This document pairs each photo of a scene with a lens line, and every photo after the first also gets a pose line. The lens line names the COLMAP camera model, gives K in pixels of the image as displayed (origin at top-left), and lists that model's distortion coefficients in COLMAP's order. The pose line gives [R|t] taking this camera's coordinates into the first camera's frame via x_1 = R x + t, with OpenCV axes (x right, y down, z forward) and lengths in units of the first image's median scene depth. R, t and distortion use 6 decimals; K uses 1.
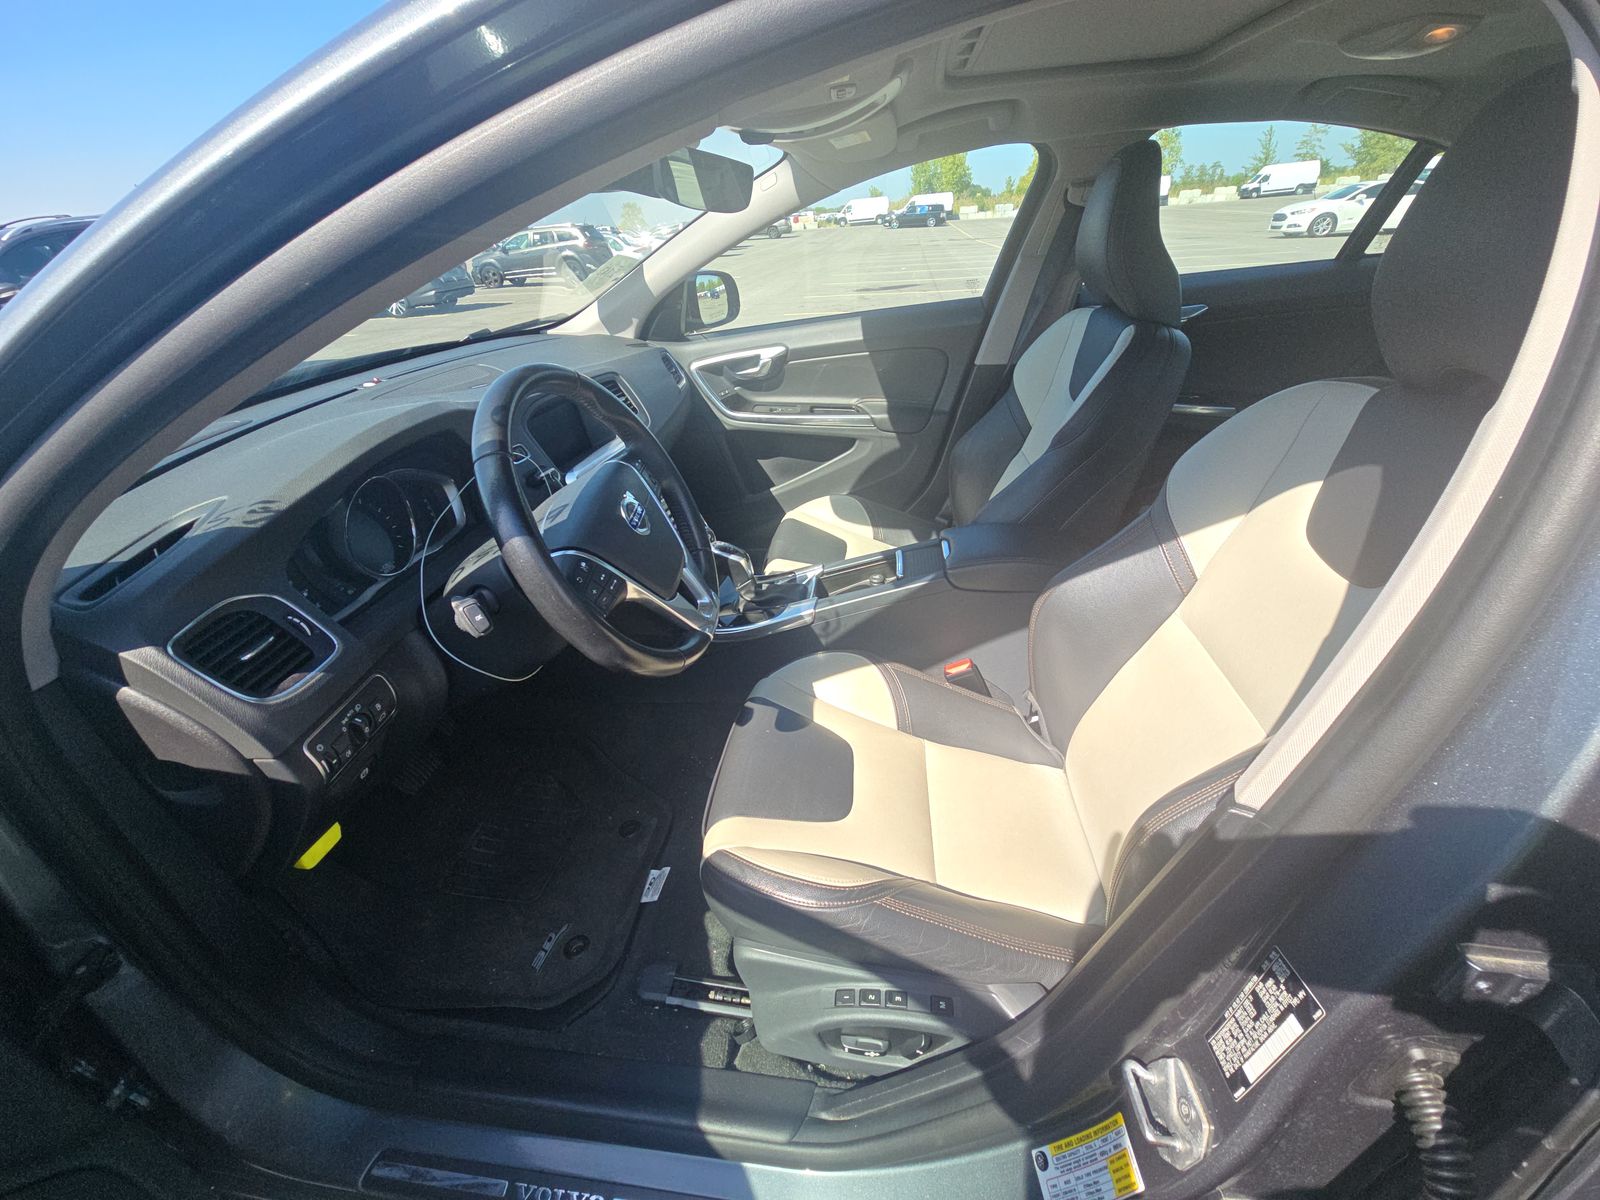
lens RADIAL K [[662.6, 0, 800.0], [0, 662.6, 600.0], [0, 0, 1]] dist [-0.011099, -0.000468]
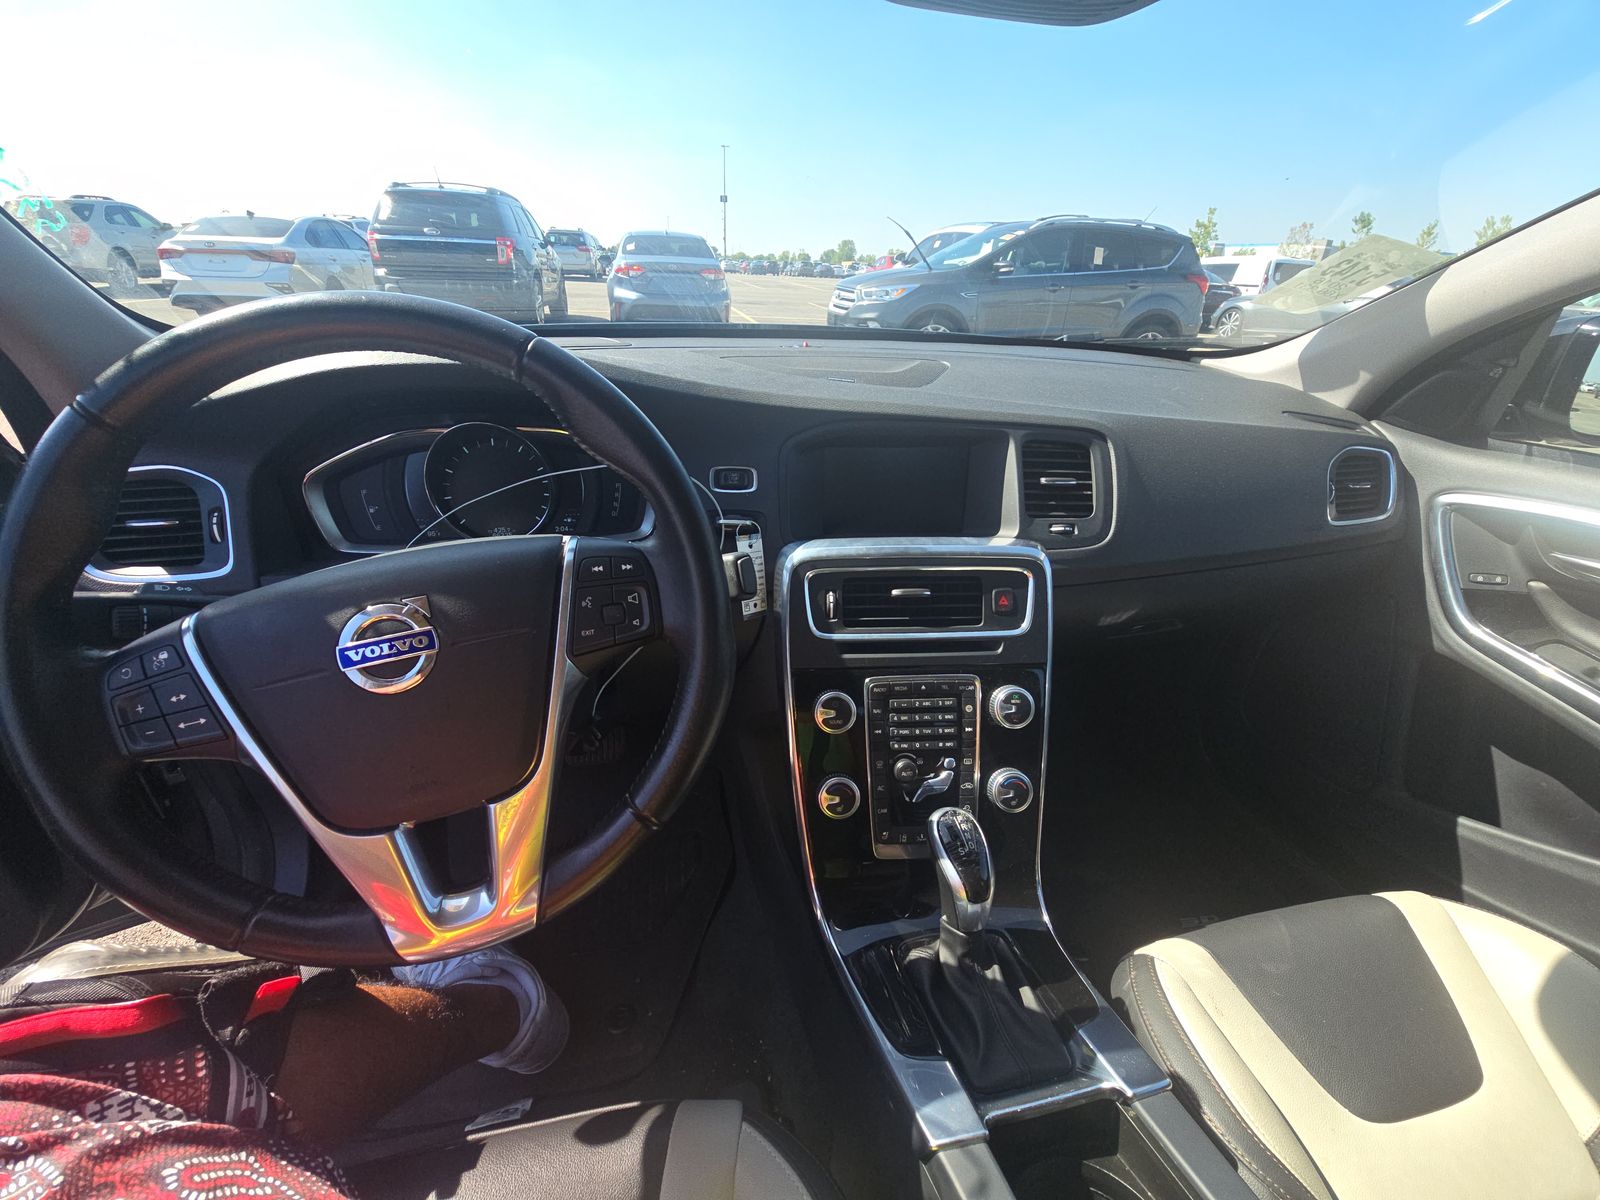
lens RADIAL K [[662.6, 0, 800.0], [0, 662.6, 600.0], [0, 0, 1]] dist [-0.011099, -0.000468]
pose [[0.332537, 0.490610, -0.805432, 0.129159], [-0.515969, 0.809526, 0.280077, -0.272336], [0.789427, 0.322442, 0.522337, 0.608293]]
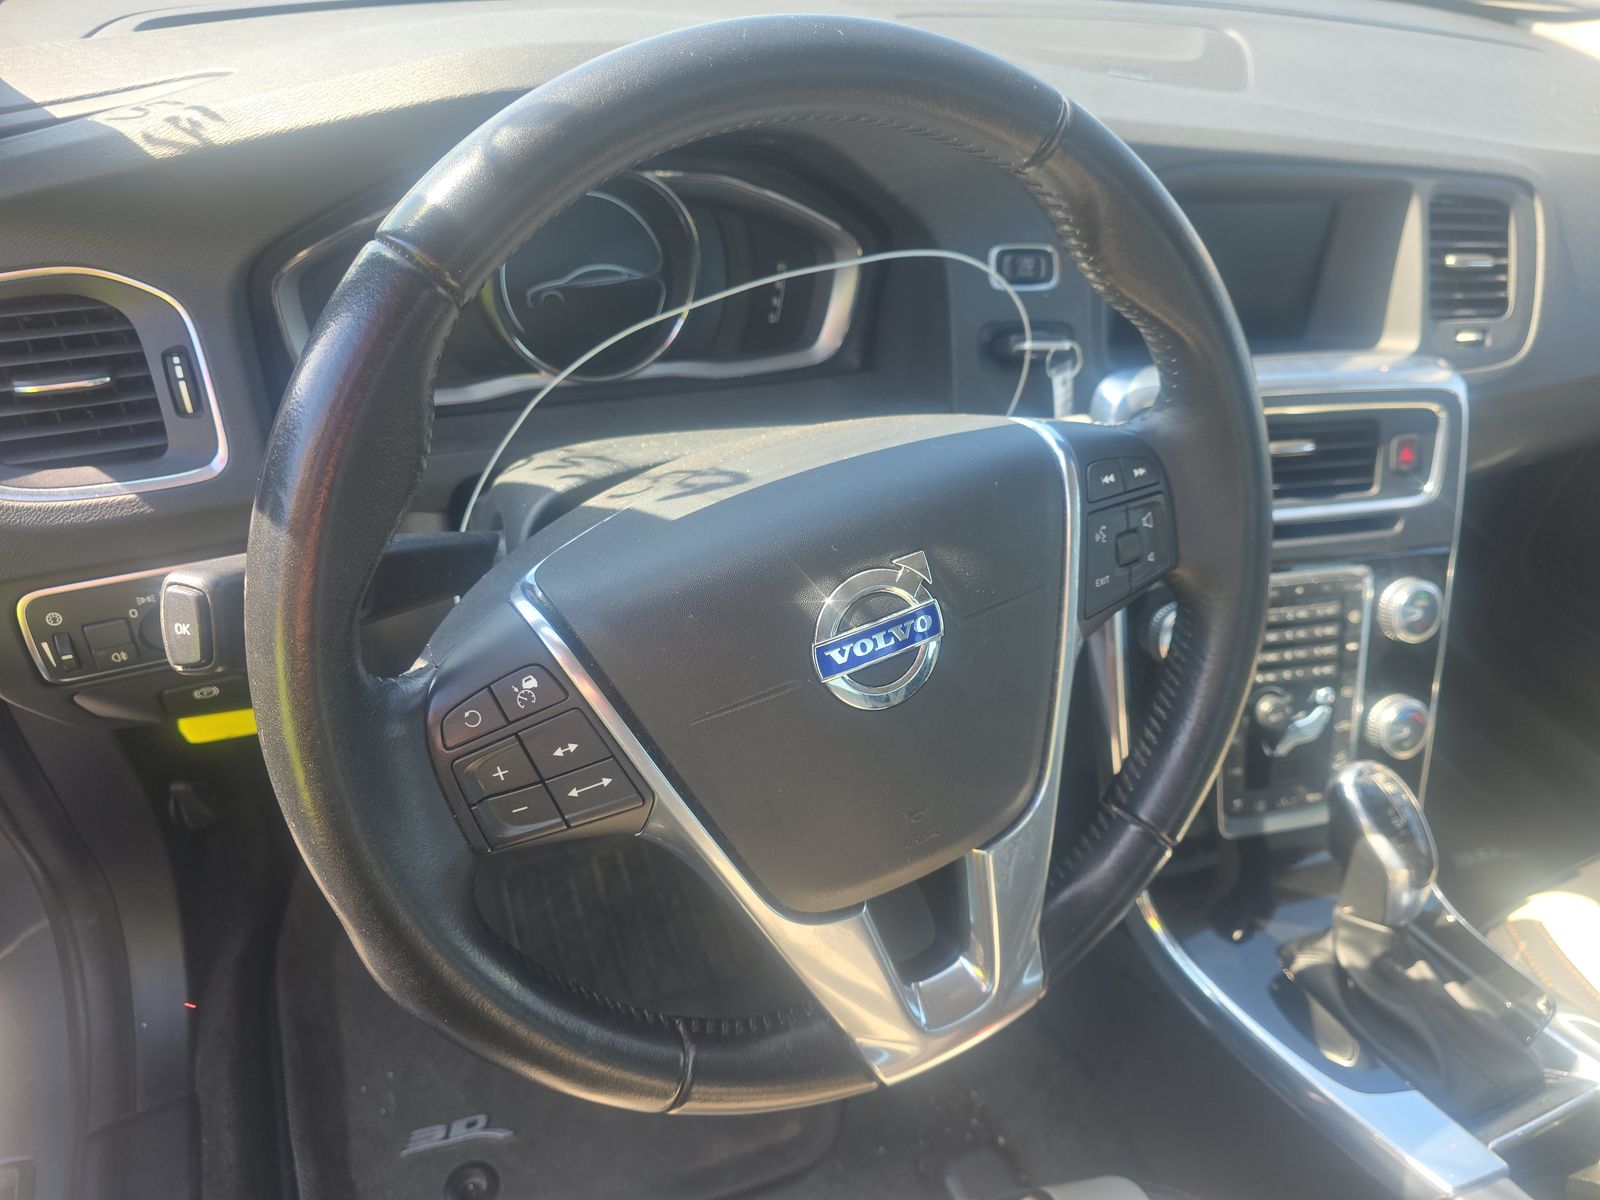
lens RADIAL K [[1102.6, 0, 800.0], [0, 1102.6, 600.0], [0, 0, 1]] dist [0.018104, -0.033389]
pose [[0.488298, 0.622265, -0.611843, 0.014623], [-0.540890, 0.766006, 0.347381, -0.183132], [0.684838, 0.161314, 0.710615, 0.397934]]
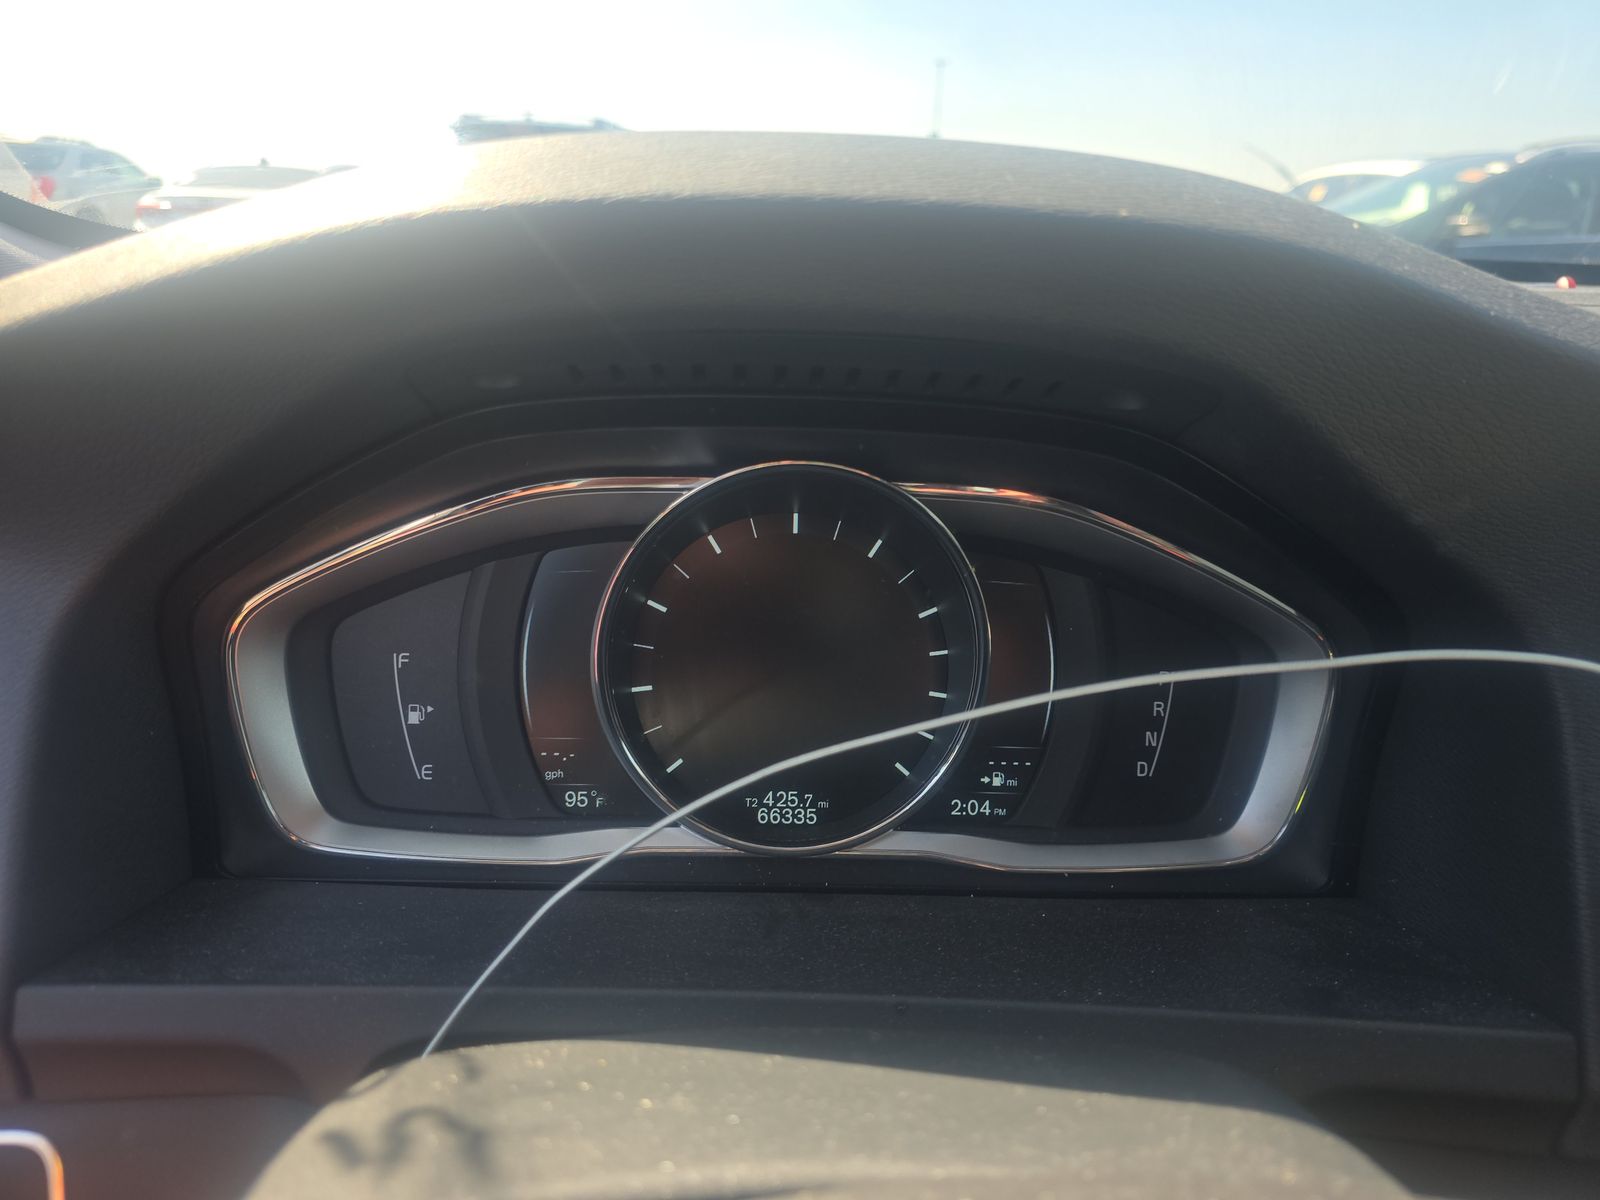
lens RADIAL K [[1102.6, 0, 800.0], [0, 1102.6, 600.0], [0, 0, 1]] dist [0.018104, -0.033389]
pose [[0.135328, 0.372081, -0.918282, -0.180114], [-0.521941, 0.814556, 0.253133, -0.154287], [0.842178, 0.445033, 0.304437, 0.574154]]
